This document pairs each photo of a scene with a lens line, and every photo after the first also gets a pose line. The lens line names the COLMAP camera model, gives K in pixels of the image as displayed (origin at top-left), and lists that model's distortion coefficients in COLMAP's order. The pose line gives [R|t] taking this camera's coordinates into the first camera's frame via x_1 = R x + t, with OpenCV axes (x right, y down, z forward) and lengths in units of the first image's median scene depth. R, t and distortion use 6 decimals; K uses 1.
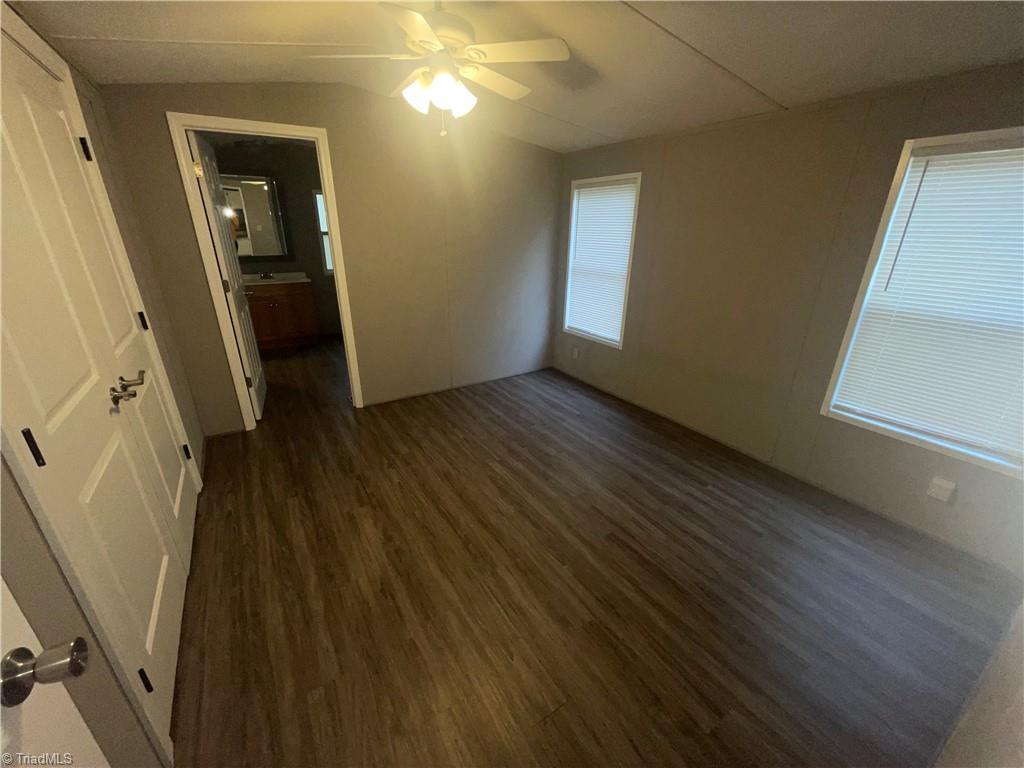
lens RADIAL K [[420.8, 0, 509.4], [0, 420.8, 401.7], [0, 0, 1]] dist [0.000314, -0.000281]
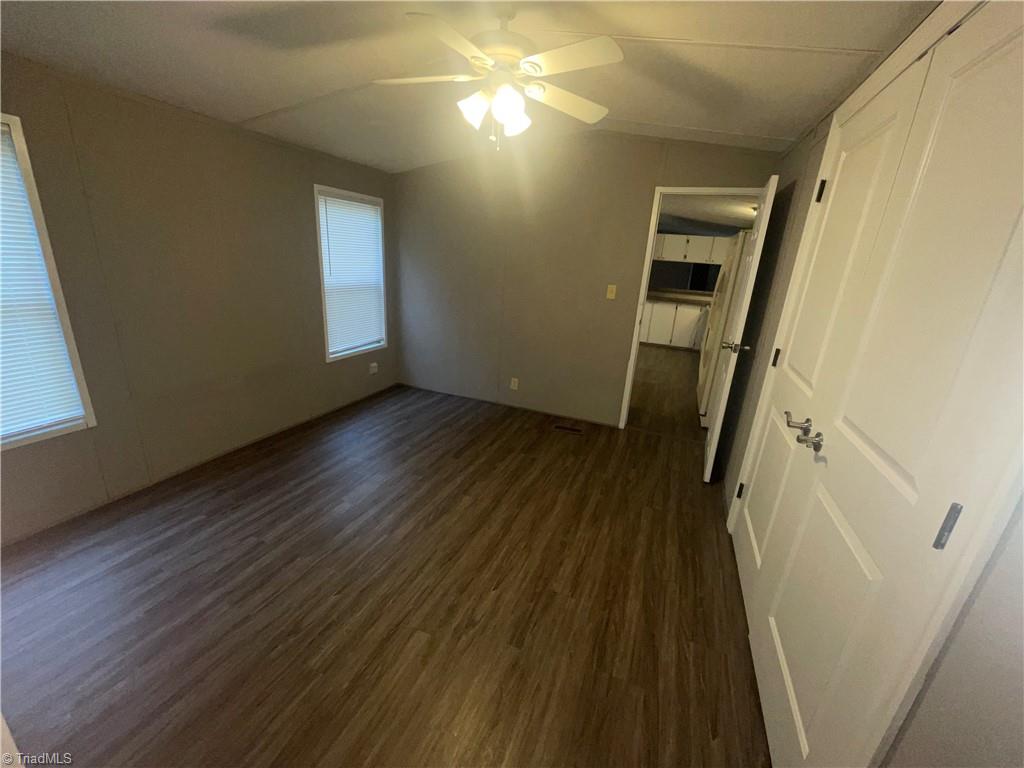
lens RADIAL K [[413.8, 0, 512.0], [0, 413.8, 384.0], [0, 0, 1]] dist [0.003041, 0.000056]
pose [[-0.593469, -0.279383, 0.754811, -0.844137], [0.252279, 0.825988, 0.504082, -0.532491], [-0.764297, 0.489581, -0.419716, 1.288751]]
